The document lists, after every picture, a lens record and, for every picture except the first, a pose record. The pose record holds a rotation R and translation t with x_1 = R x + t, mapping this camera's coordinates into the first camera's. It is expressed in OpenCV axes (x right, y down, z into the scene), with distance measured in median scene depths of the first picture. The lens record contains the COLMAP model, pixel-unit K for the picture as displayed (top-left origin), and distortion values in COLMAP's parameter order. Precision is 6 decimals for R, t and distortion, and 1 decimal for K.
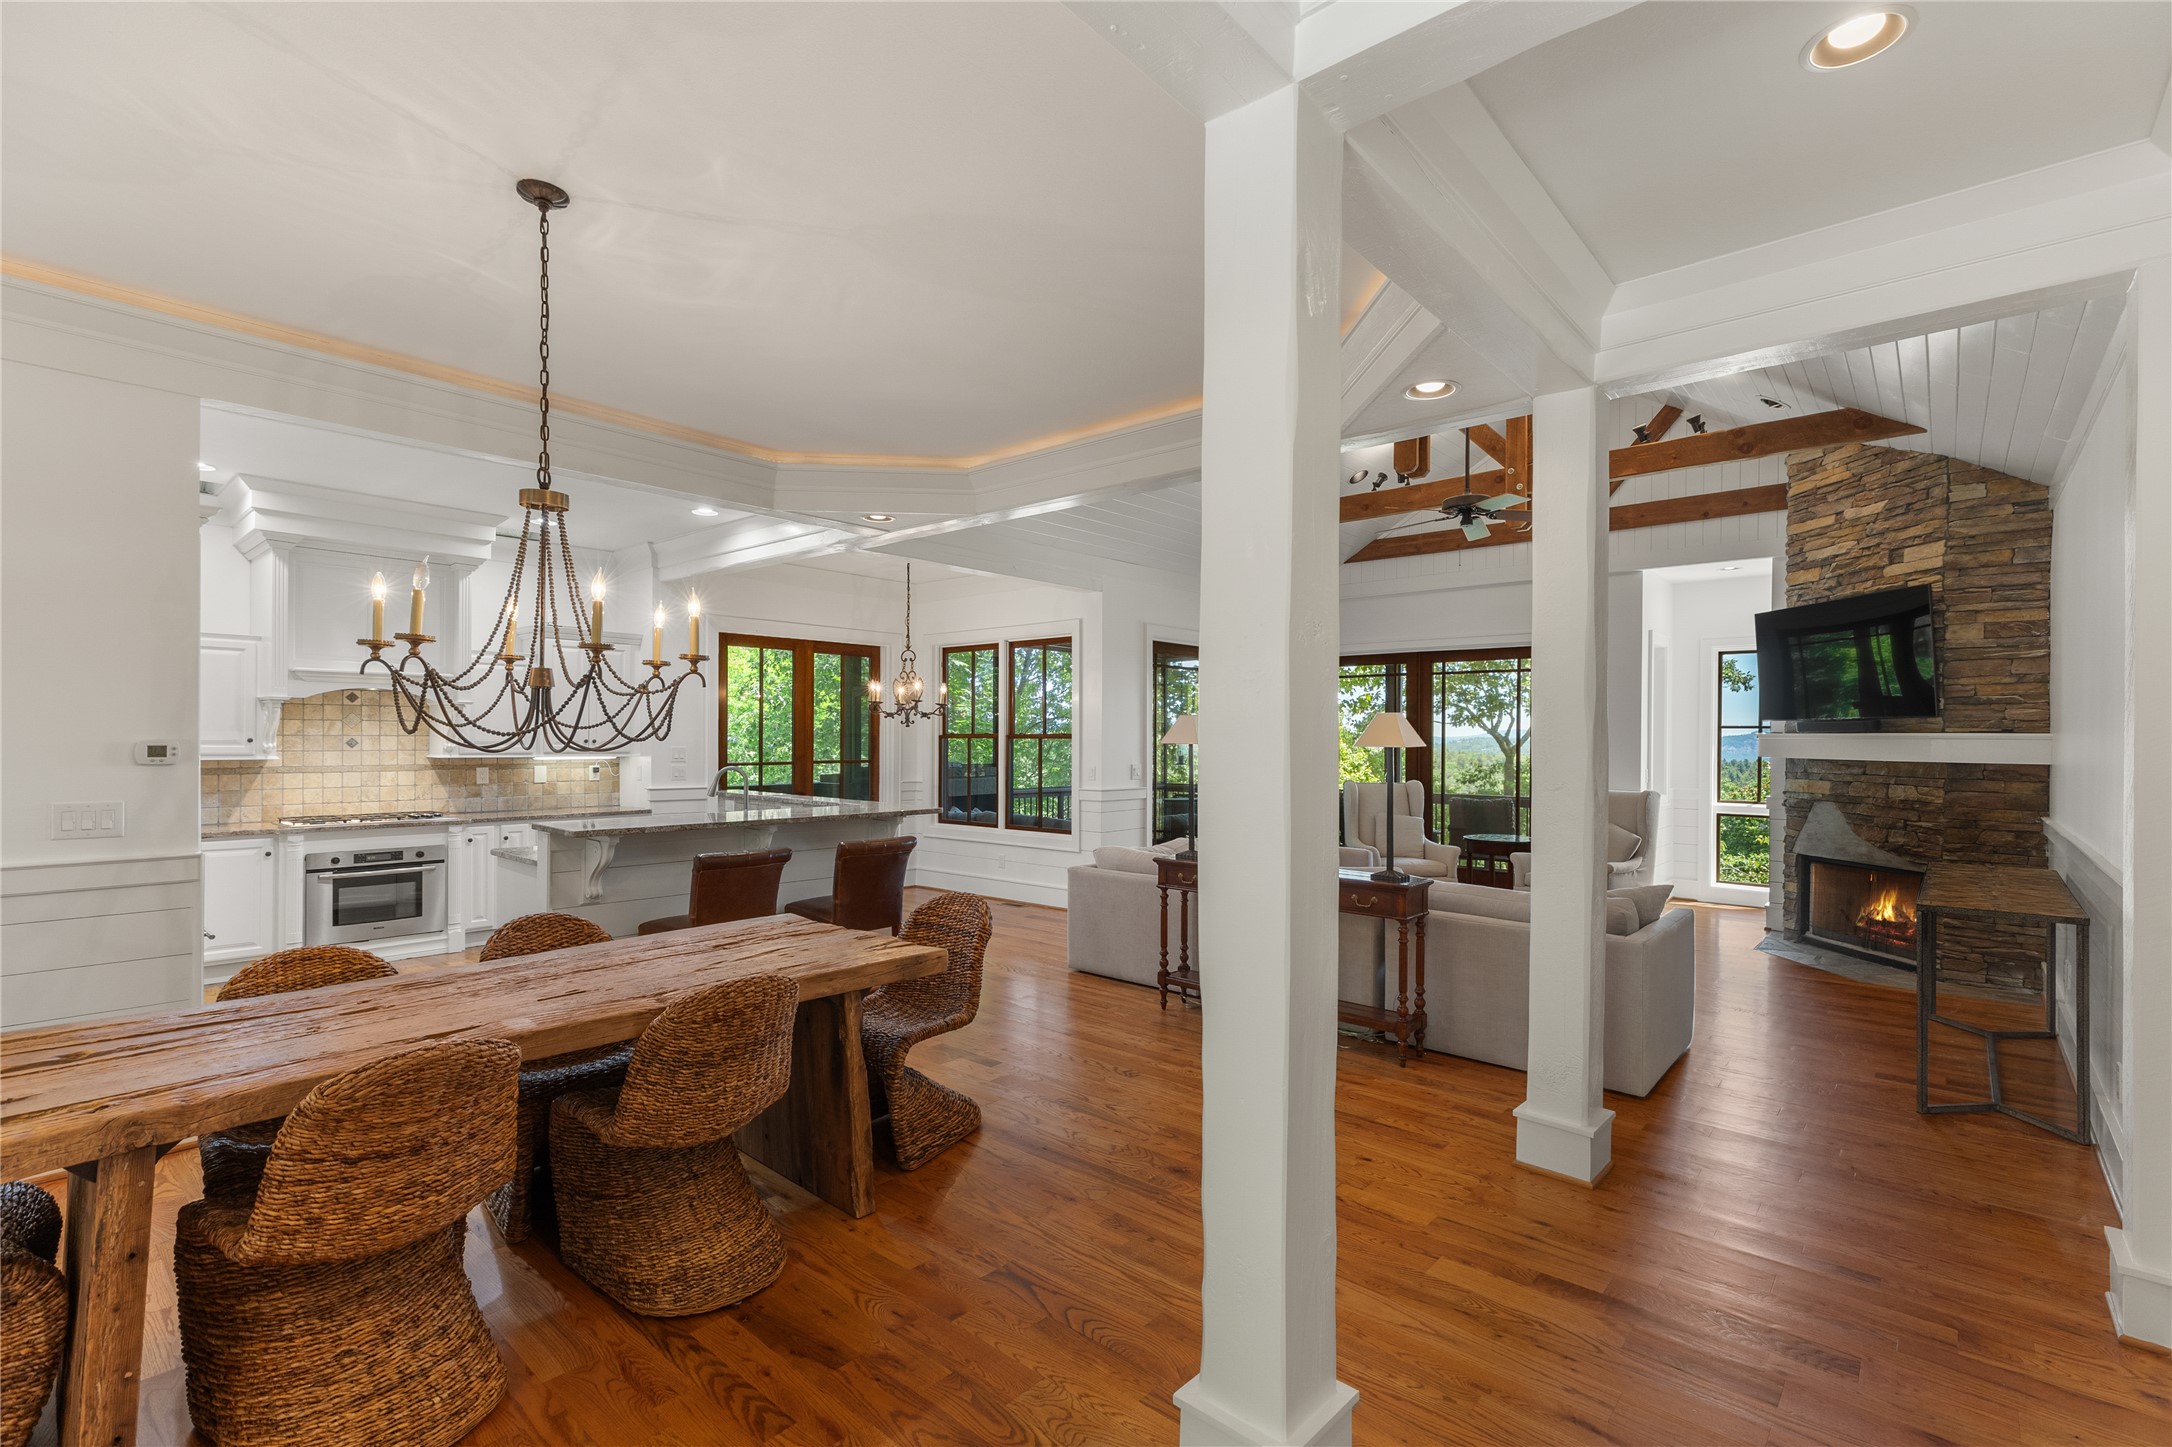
lens RADIAL K [[980.1, 0, 1092.3], [0, 980.1, 736.4], [0, 0, 1]] dist [0.004181, 0.001178]
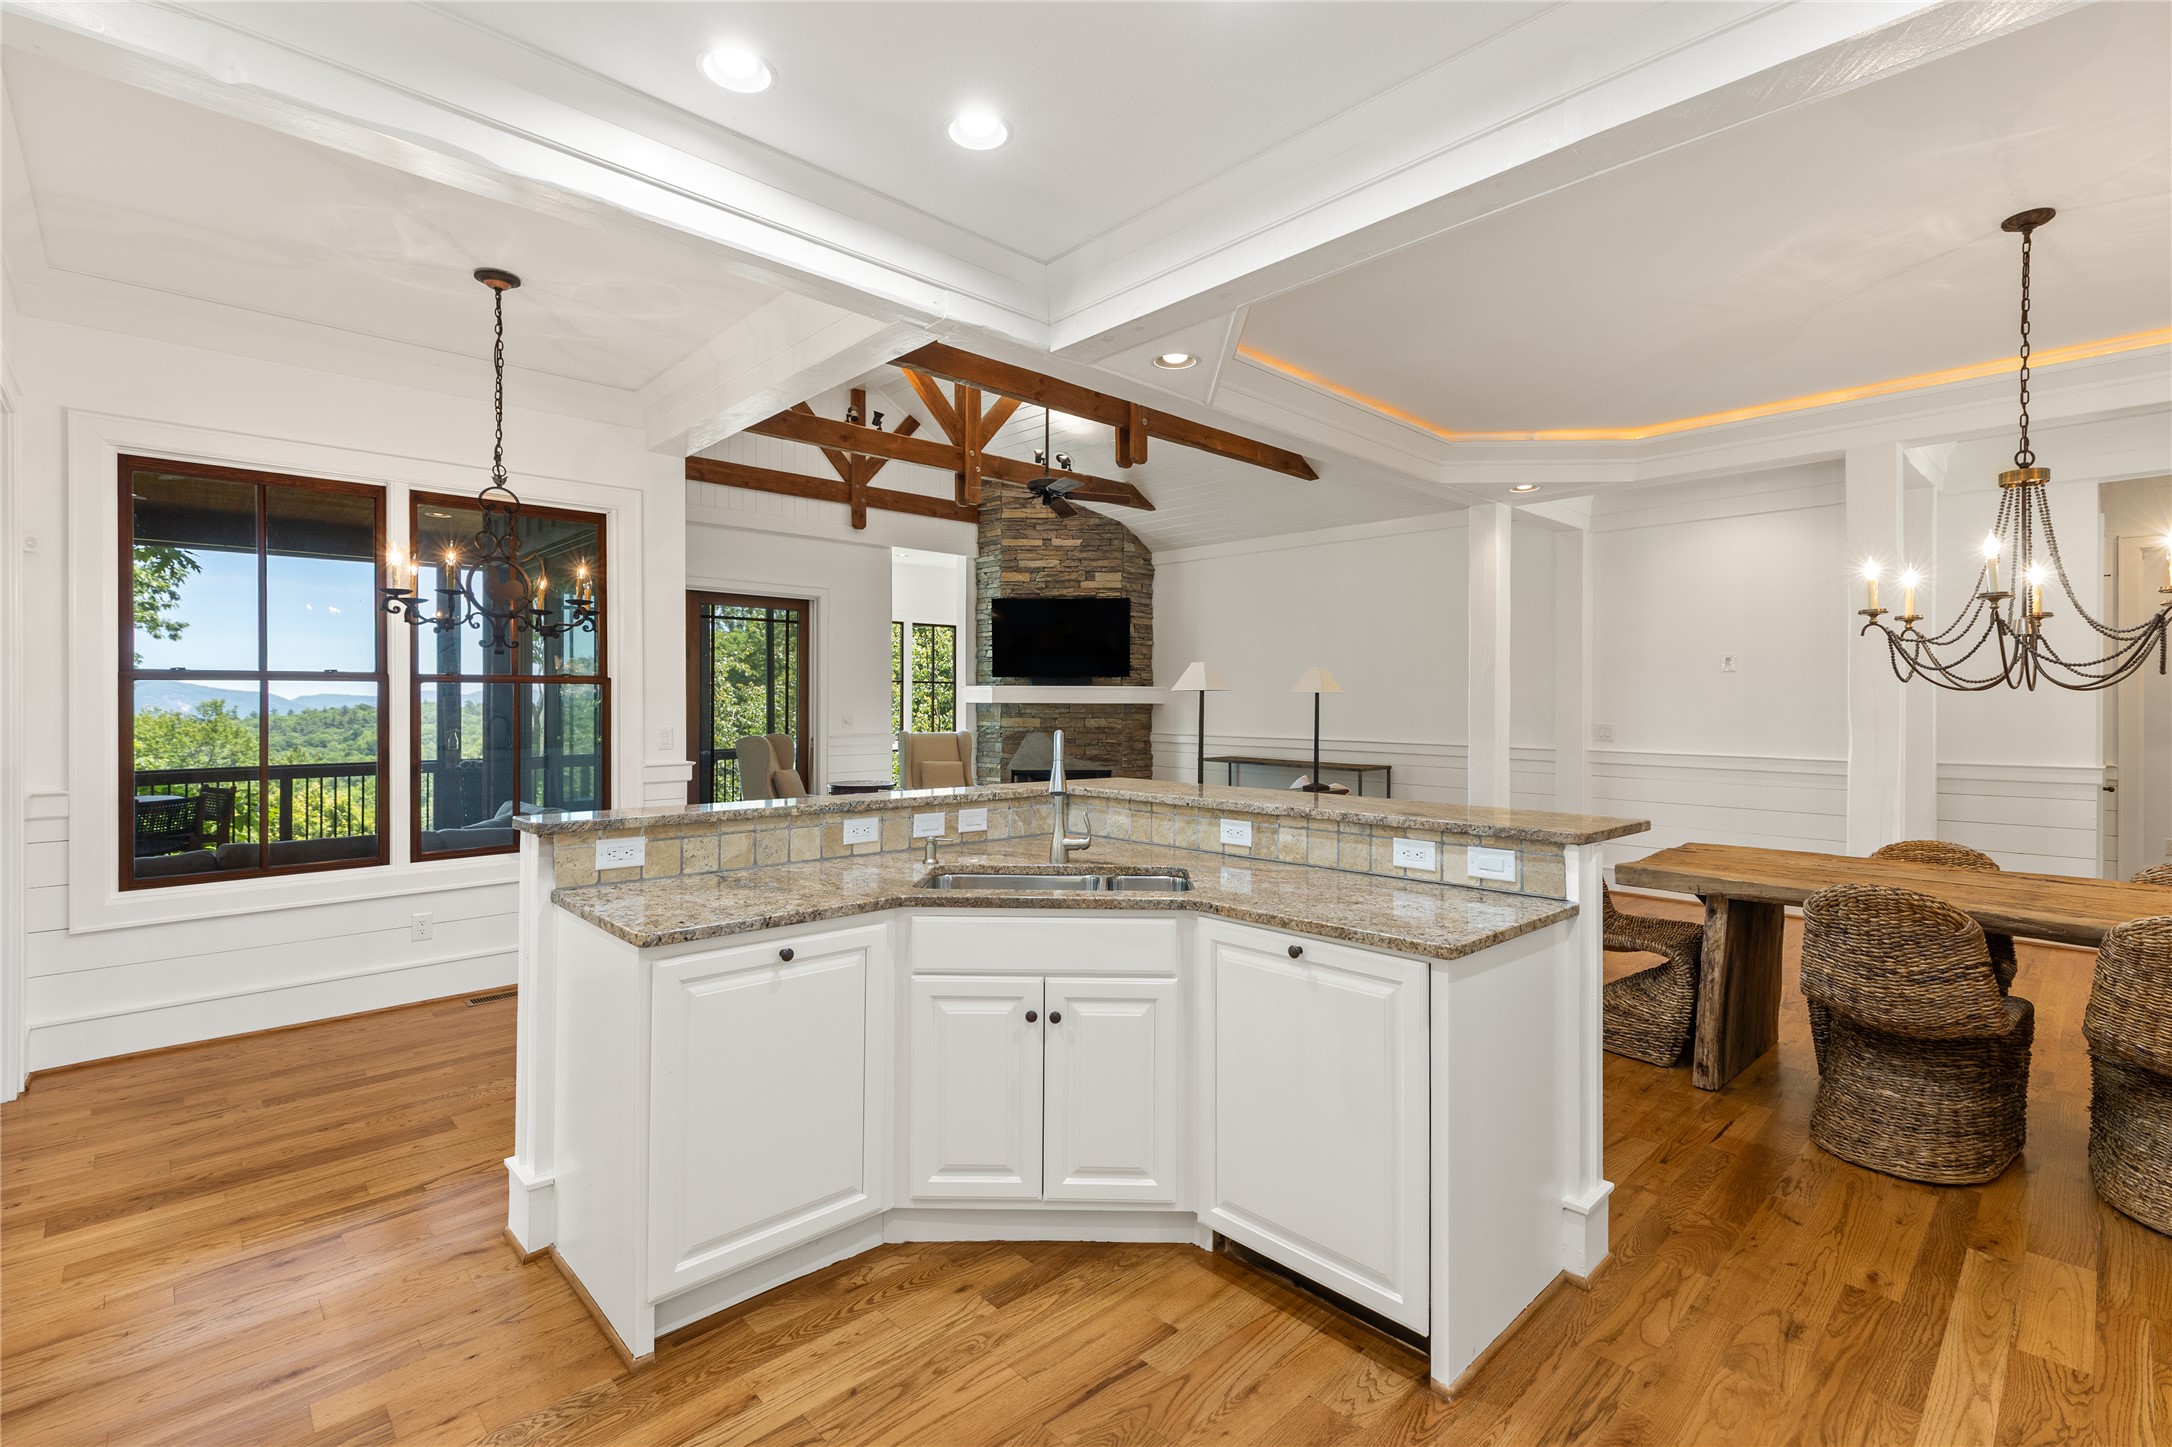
lens RADIAL K [[980.1, 0, 1096.7], [0, 980.1, 703.1], [0, 0, 1]] dist [0.004181, 0.001178]
pose [[0.086670, -0.008079, 0.996204, -0.772235], [-0.001457, 0.999965, 0.008236, 0.011113], [-0.996236, -0.002165, 0.086655, 0.842086]]
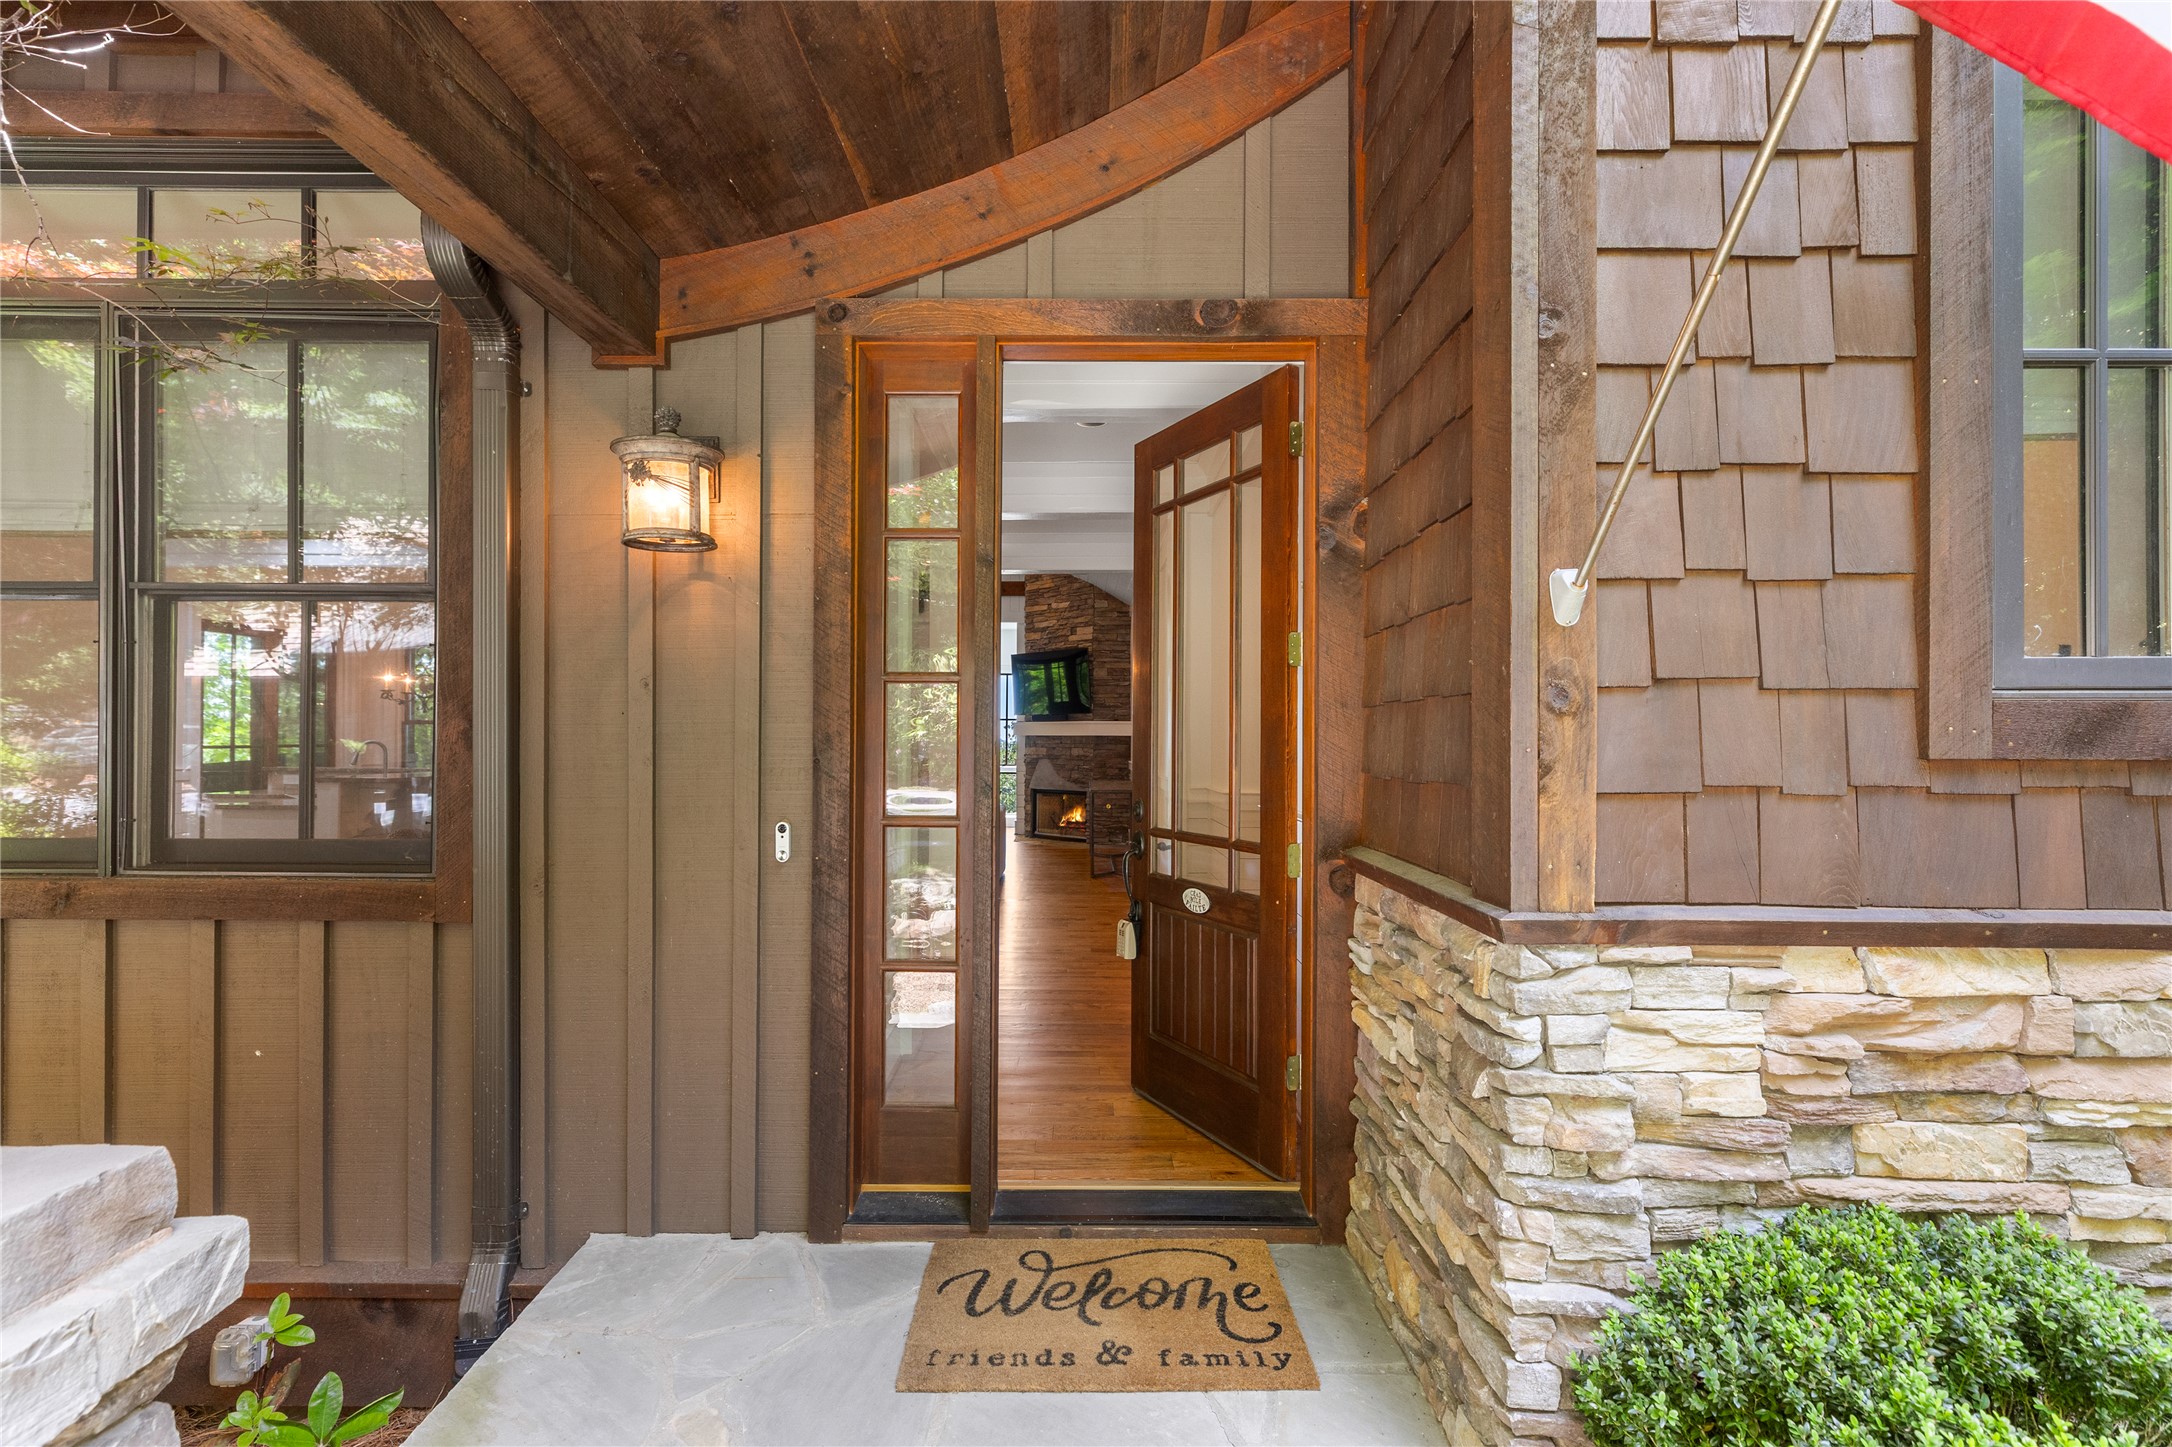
lens RADIAL K [[980.1, 0, 1081.5], [0, 980.1, 722.7], [0, 0, 1]] dist [0.004181, 0.001178]
pose [[0.751328, 0.003970, 0.659917, -0.452922], [0.003224, 0.999948, -0.009686, 0.017938], [-0.659921, 0.009405, 0.751276, -0.468875]]
